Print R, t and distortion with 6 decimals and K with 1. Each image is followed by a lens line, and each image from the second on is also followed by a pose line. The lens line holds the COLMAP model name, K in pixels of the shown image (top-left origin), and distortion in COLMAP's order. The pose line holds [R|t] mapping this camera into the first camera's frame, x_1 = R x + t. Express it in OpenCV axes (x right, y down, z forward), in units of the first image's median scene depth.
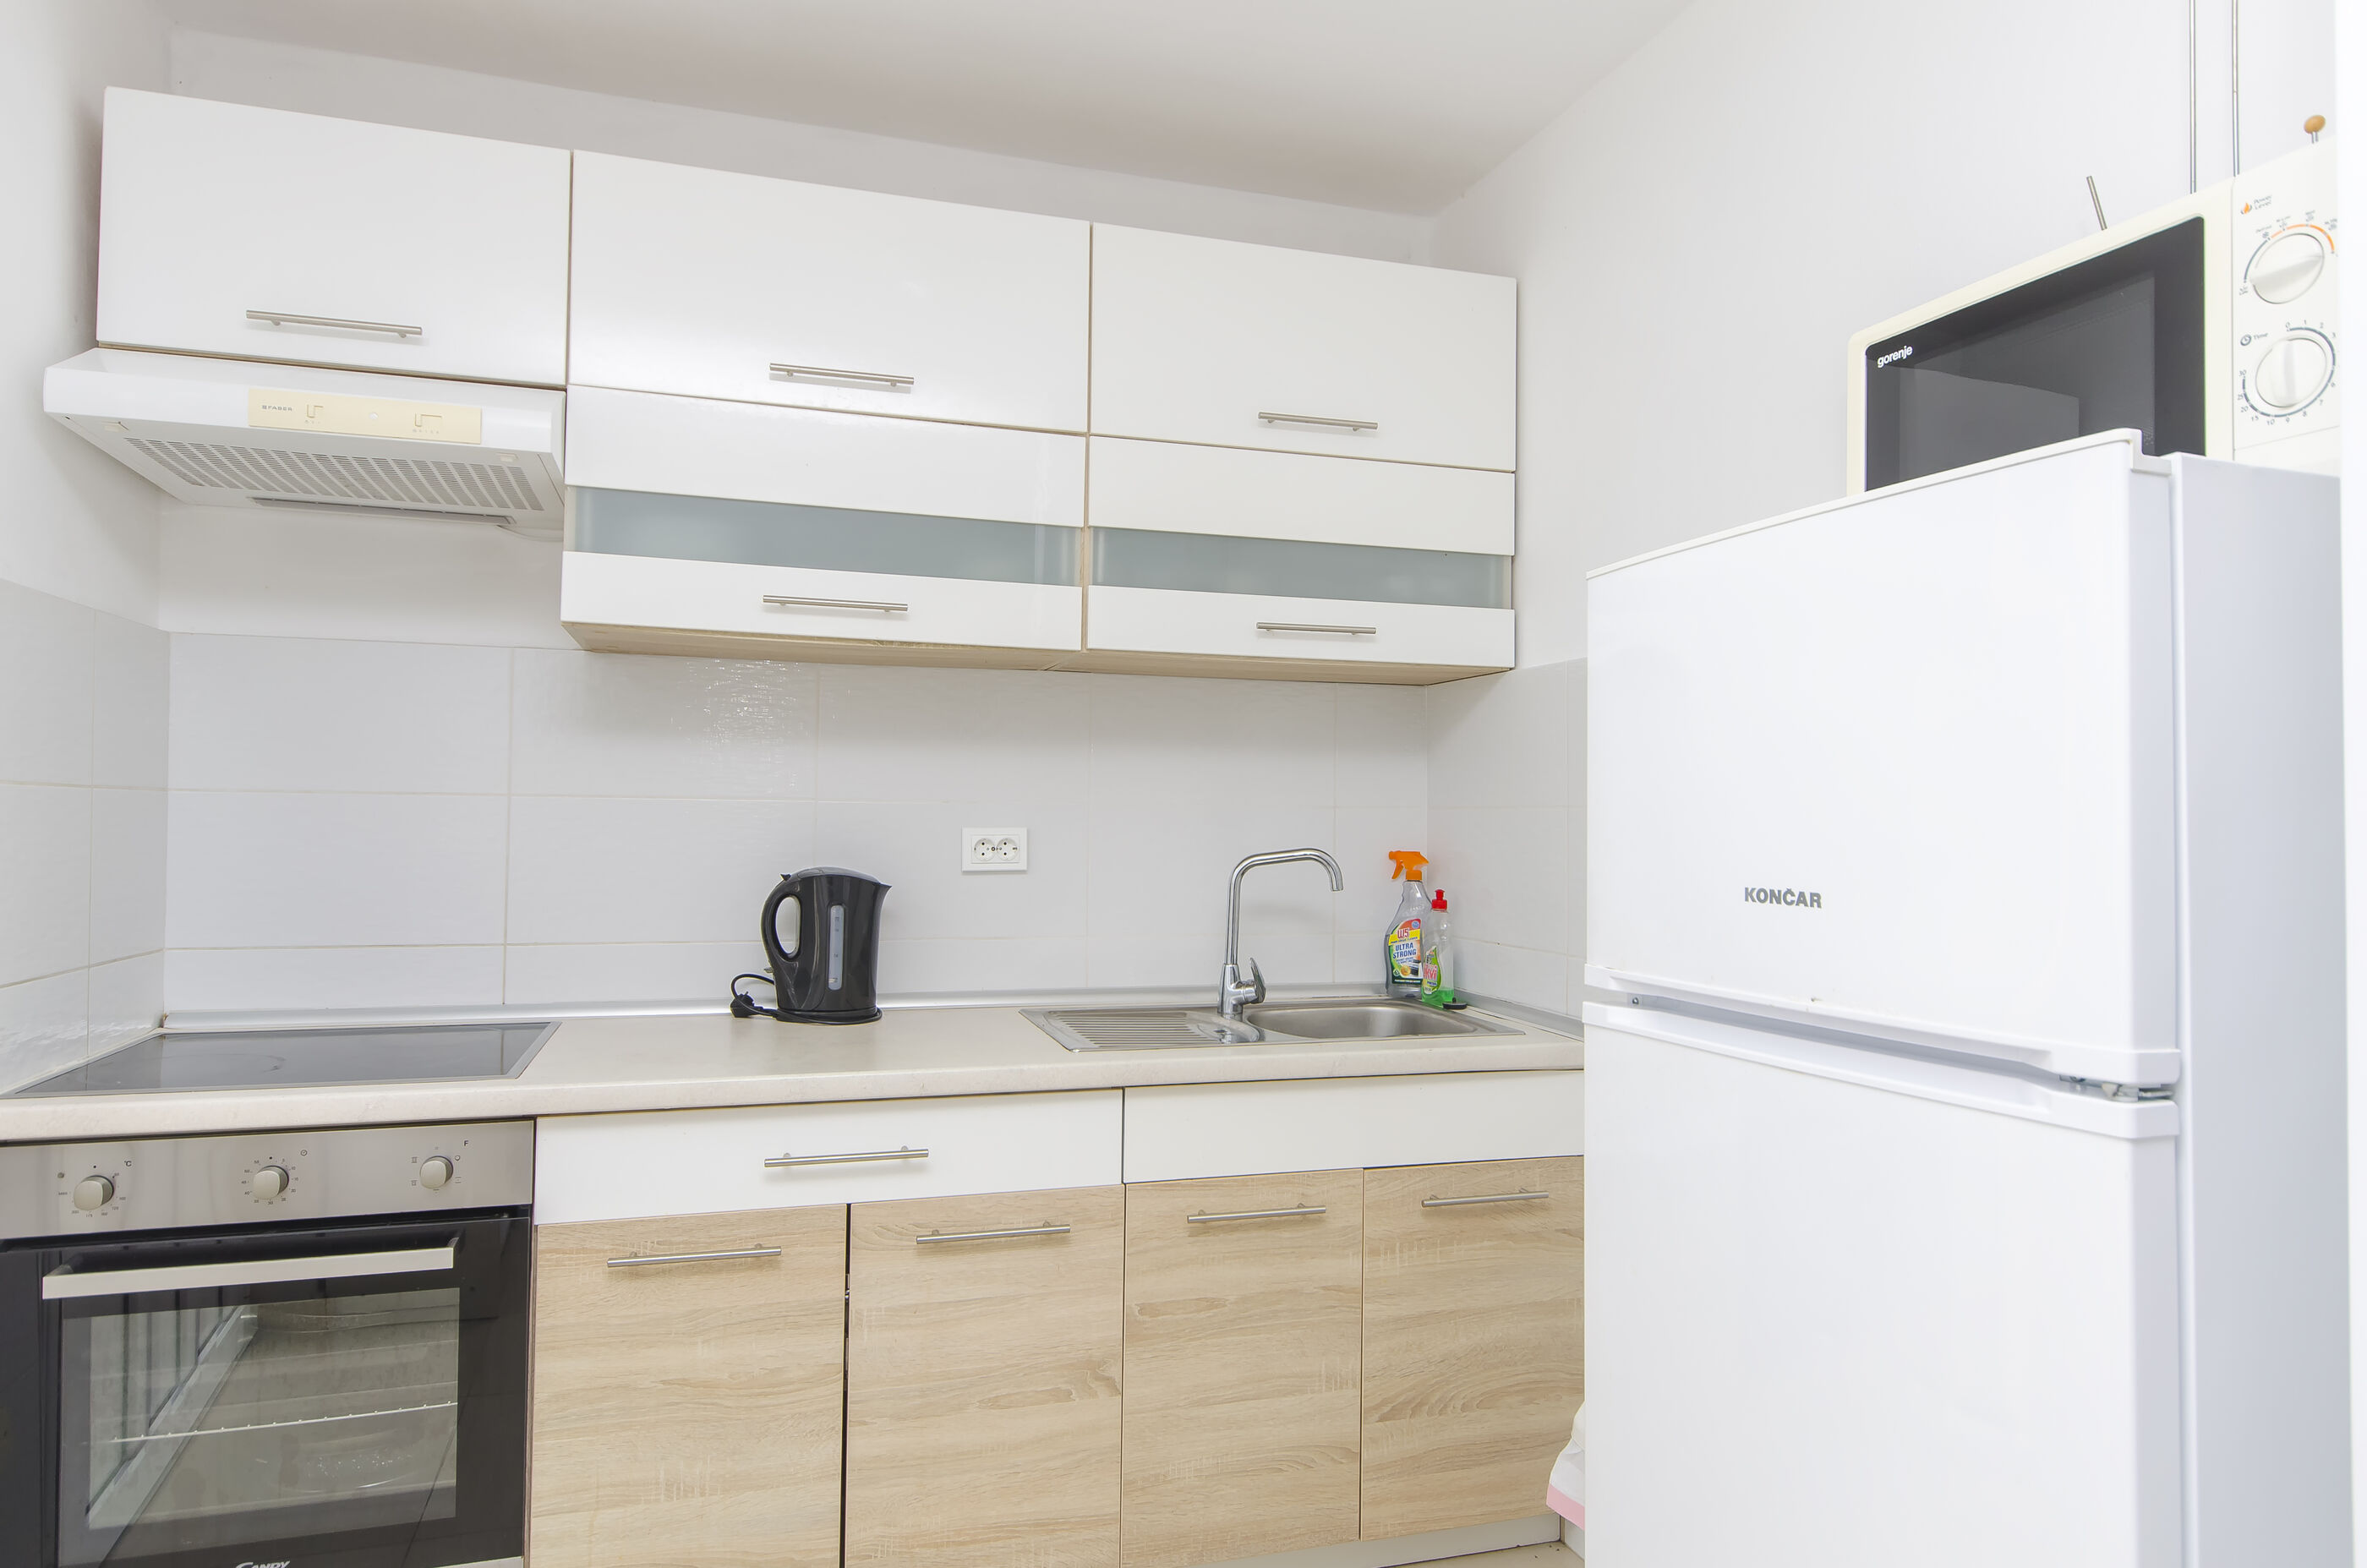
lens RADIAL K [[1419.3, 0, 1203.3], [0, 1419.3, 773.0], [0, 0, 1]] dist [0.004243, 0.005364]
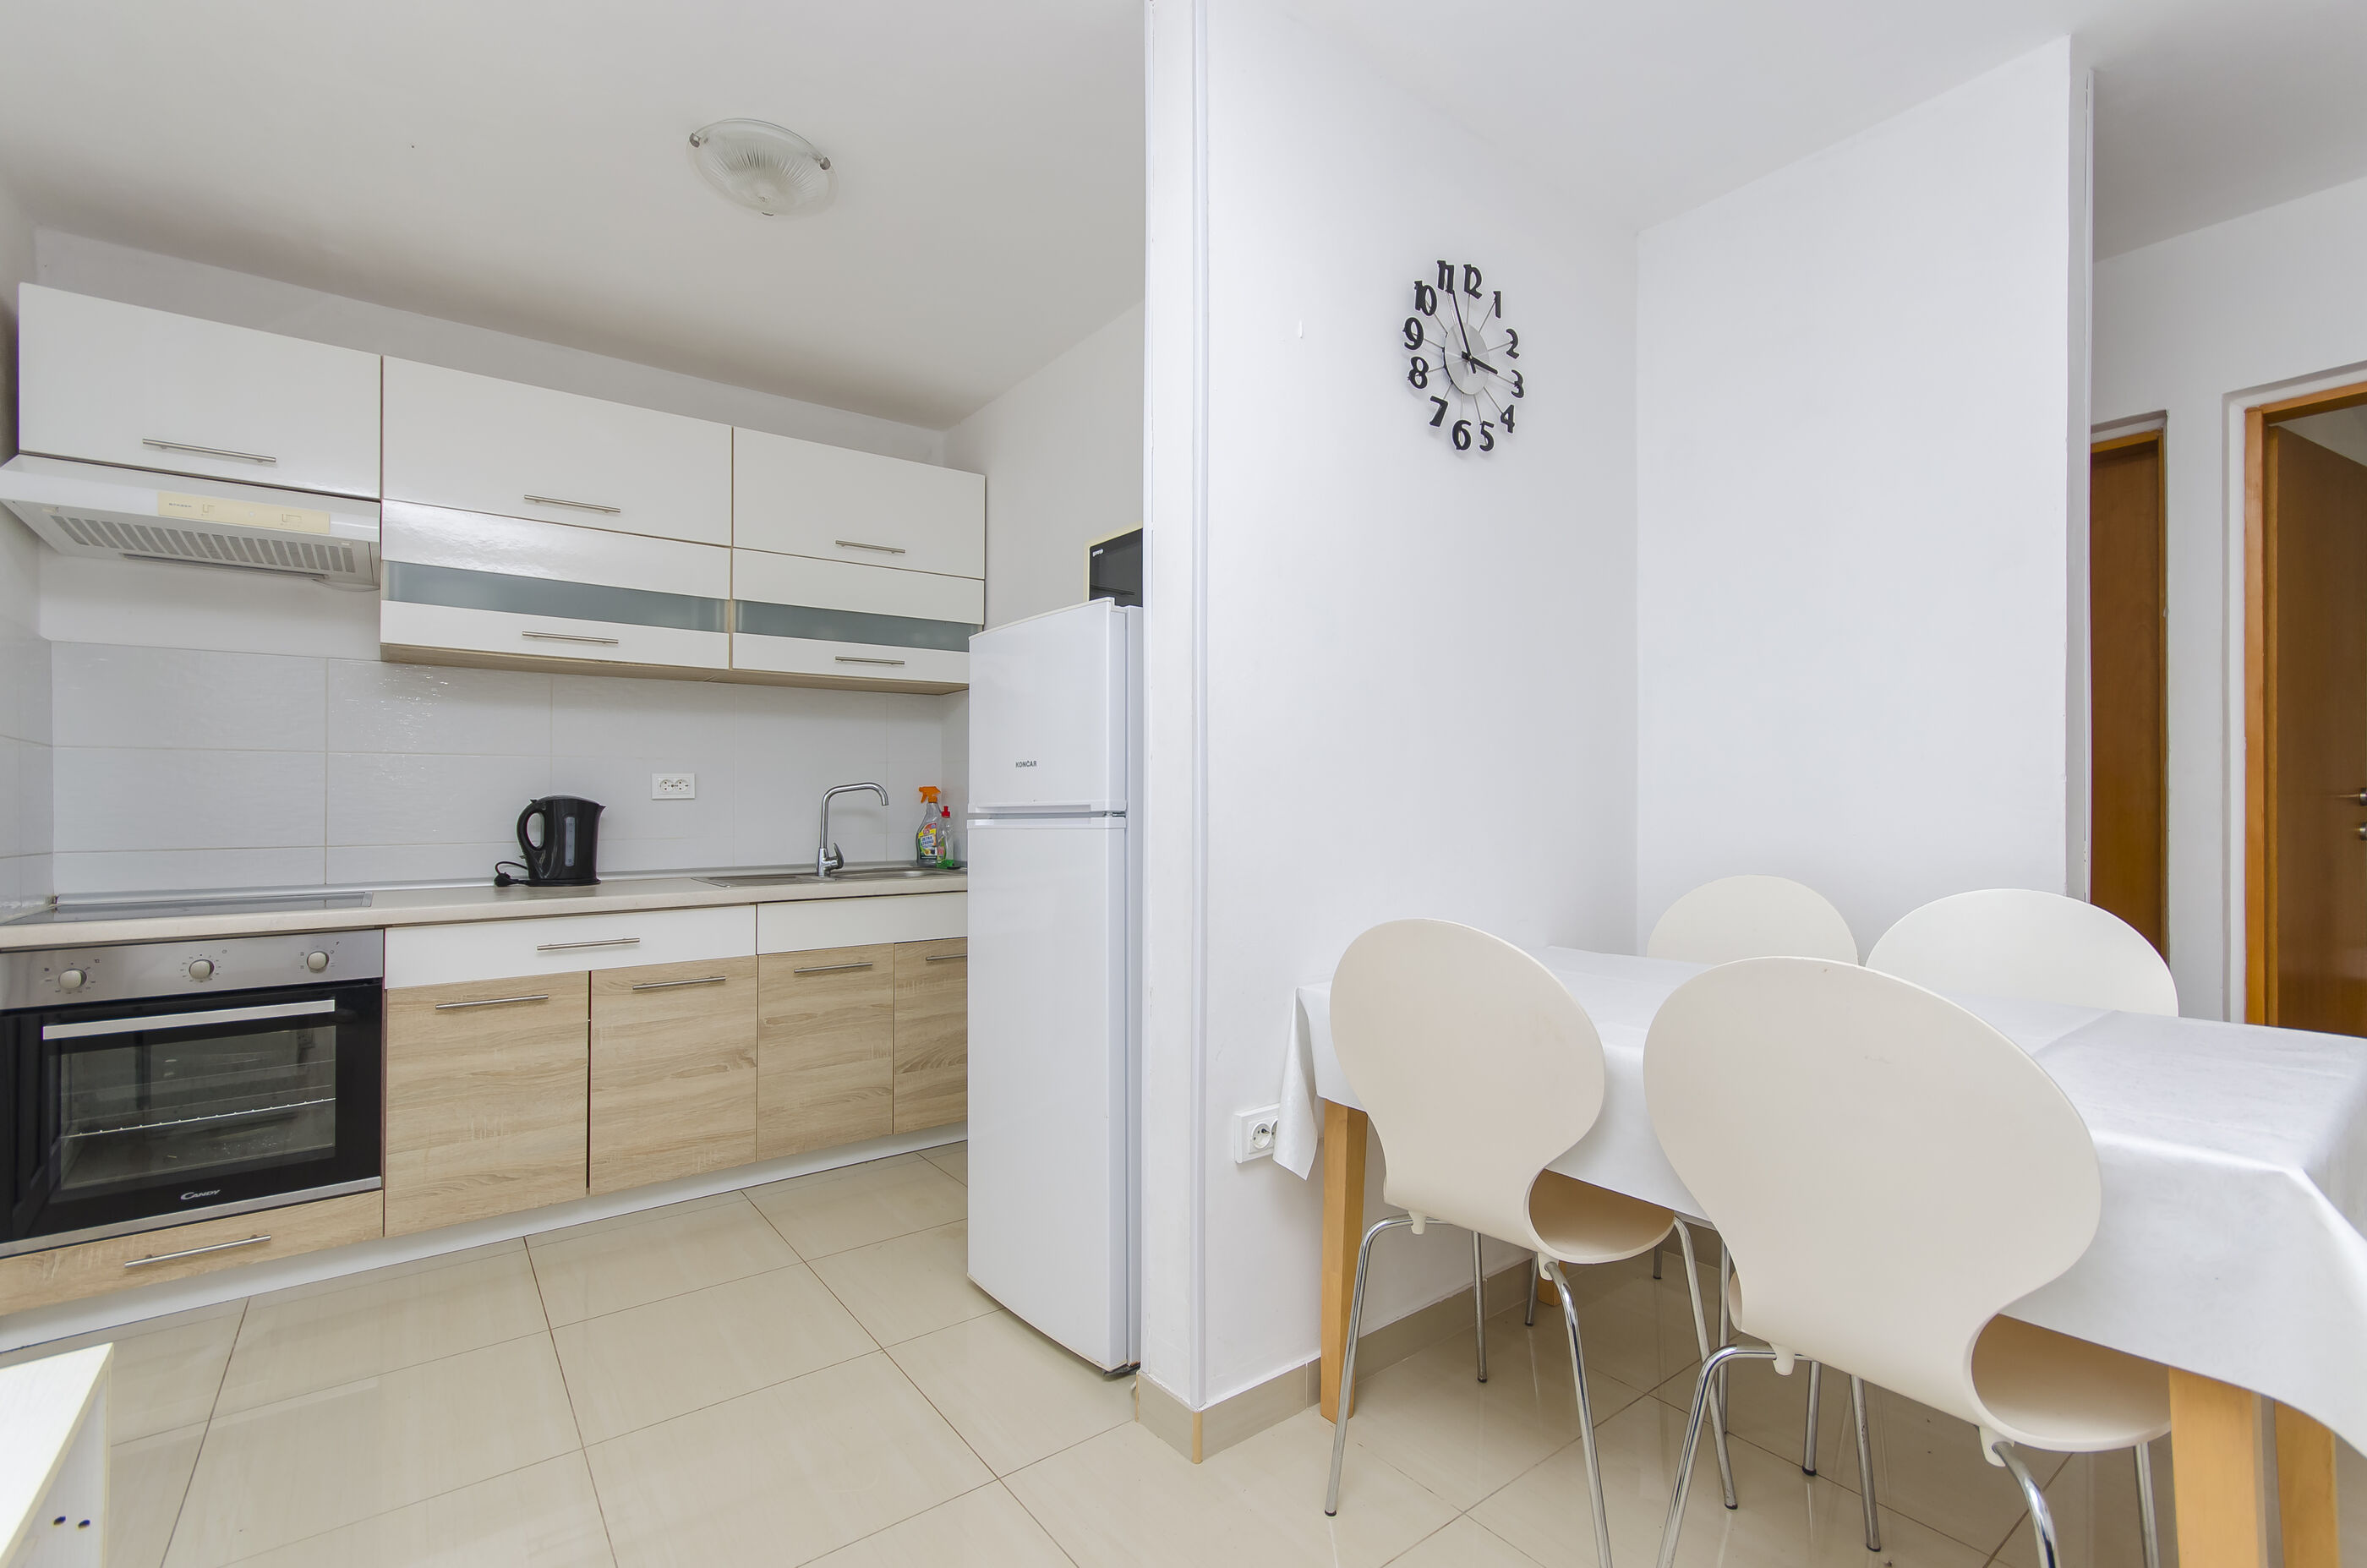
lens RADIAL K [[1034.1, 0, 1214.8], [0, 1034.1, 771.0], [0, 0, 1]] dist [0.008978, -0.000713]
pose [[0.937629, -0.009416, 0.347509, 0.036796], [0.010811, 0.999939, -0.002076, 0.057199], [-0.347468, 0.005703, 0.937674, -0.483358]]
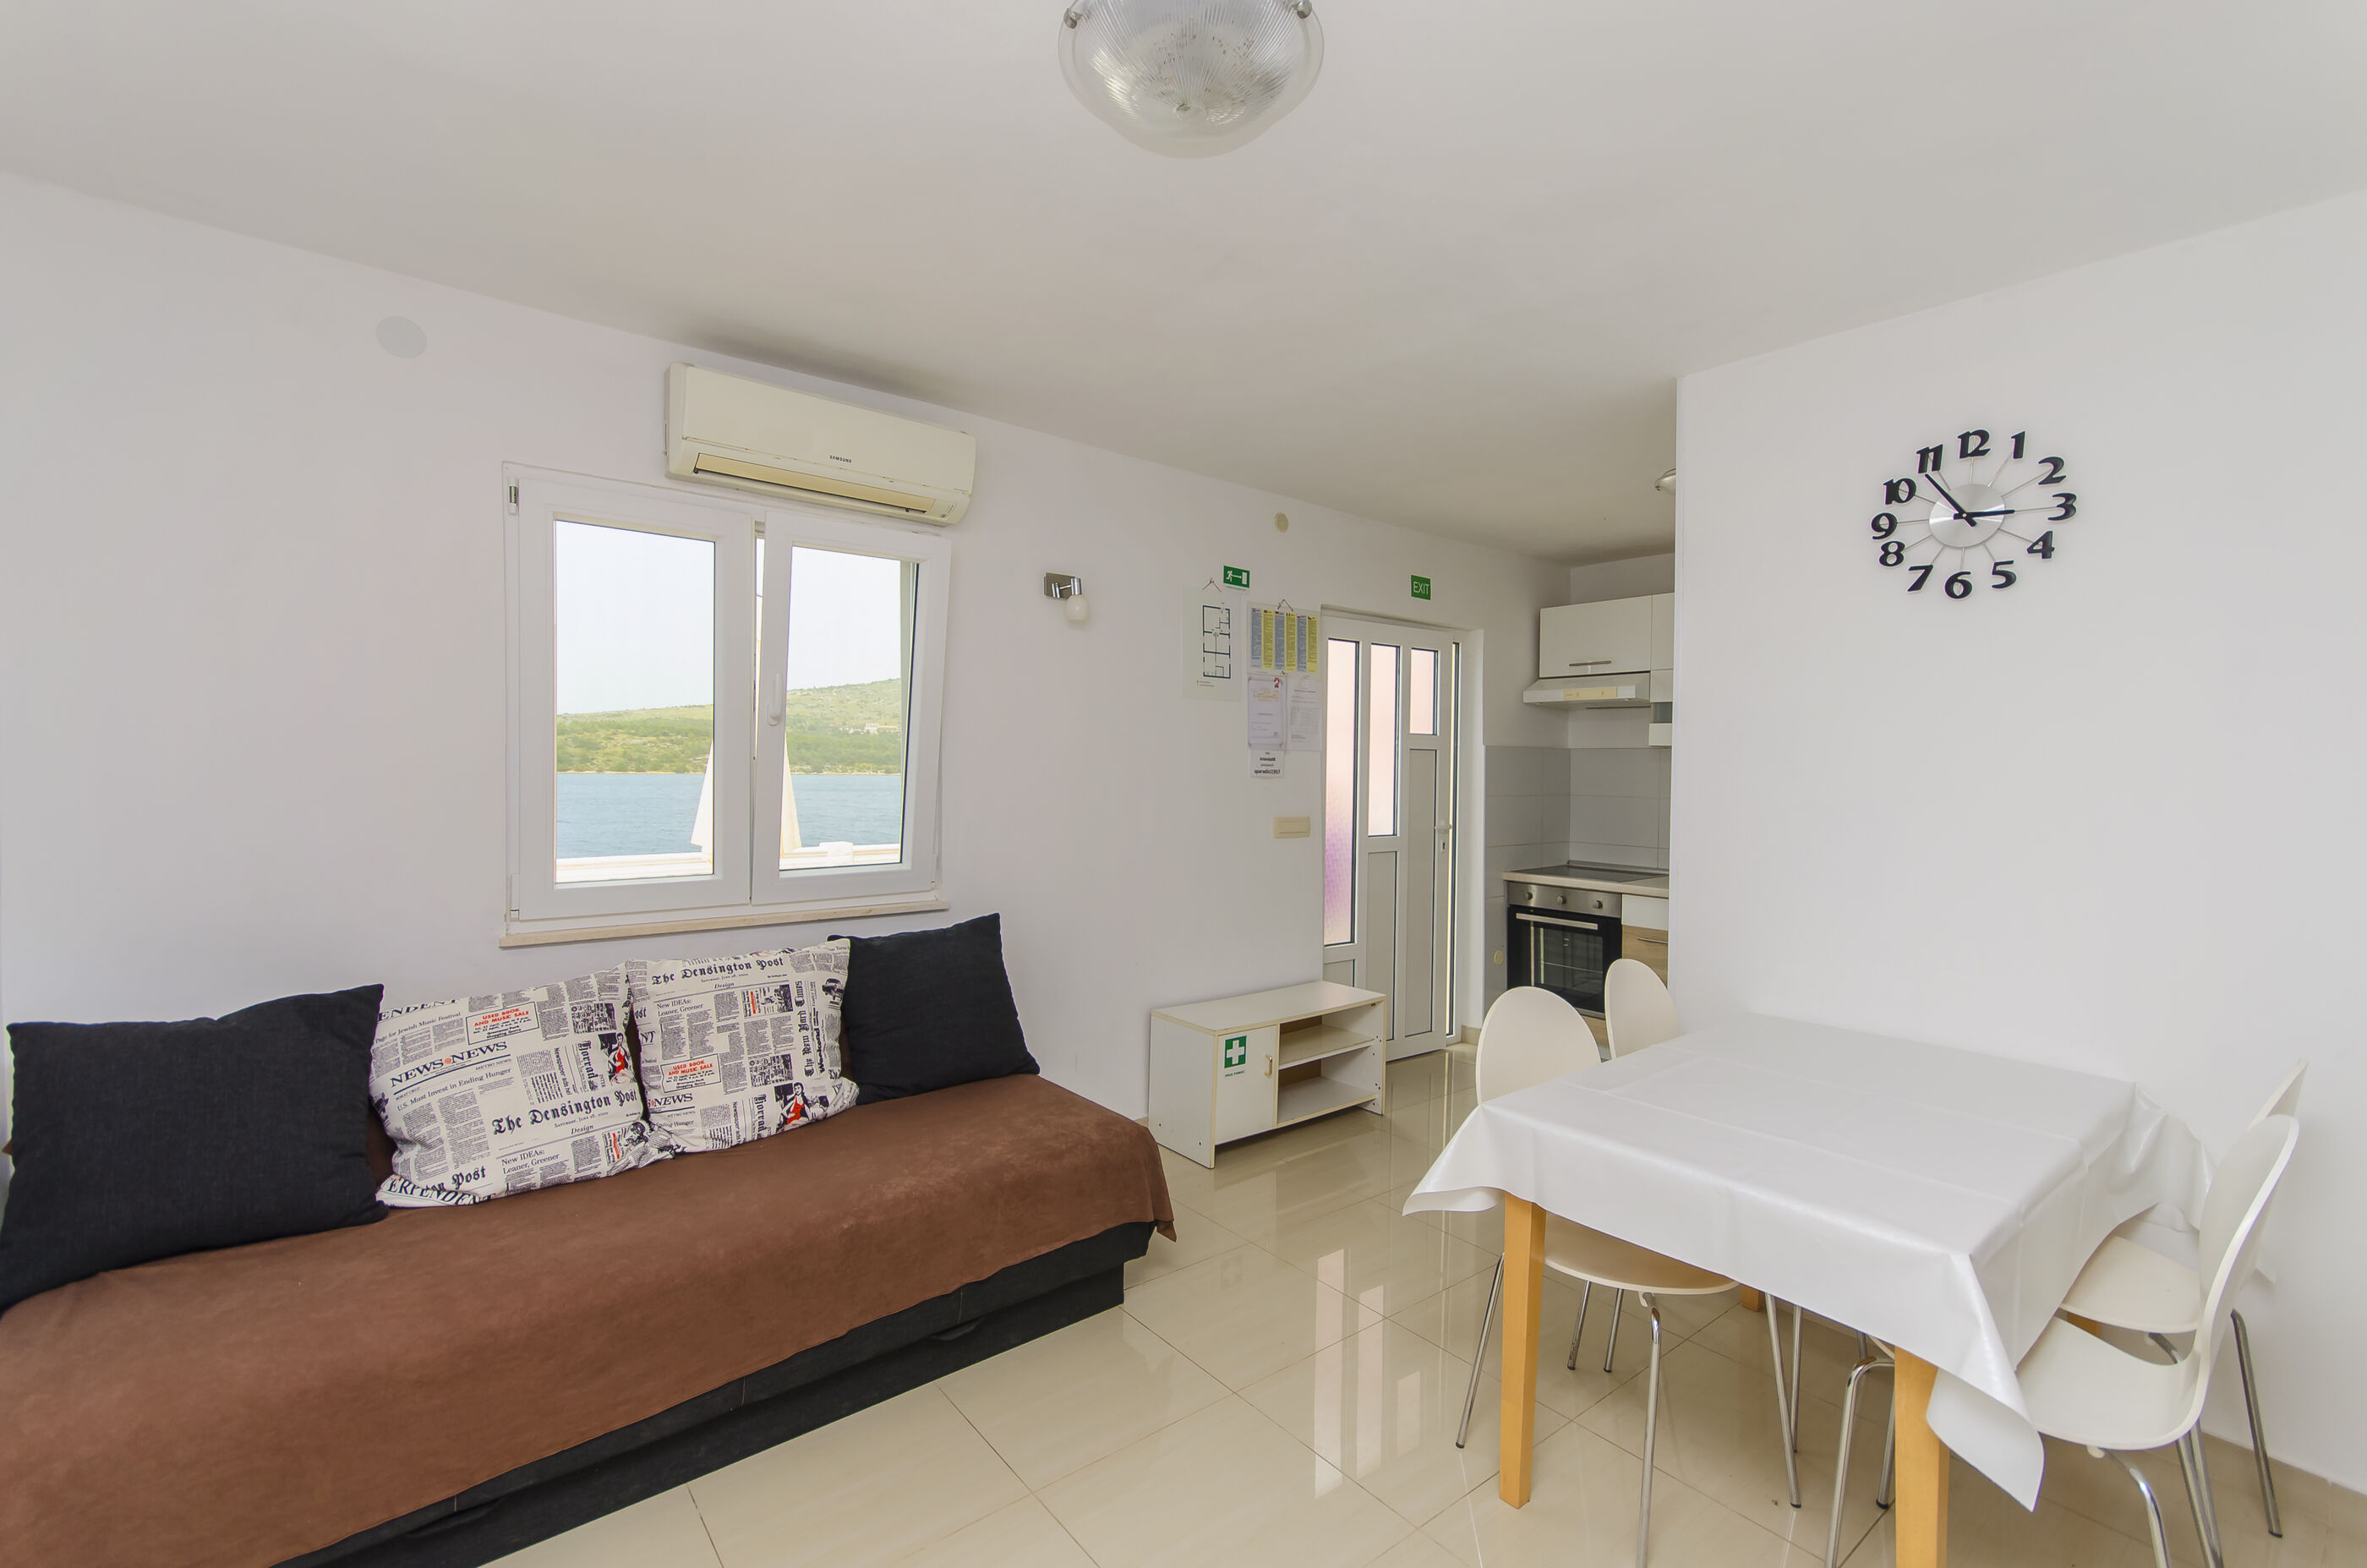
lens RADIAL K [[1034.1, 0, 1179.0], [0, 1034.1, 770.5], [0, 0, 1]] dist [0.008978, -0.000713]
pose [[0.372745, -0.005611, -0.927917, 1.329040], [0.021172, 0.999773, 0.002459, -0.081423], [0.927692, -0.020562, 0.372779, -0.853161]]
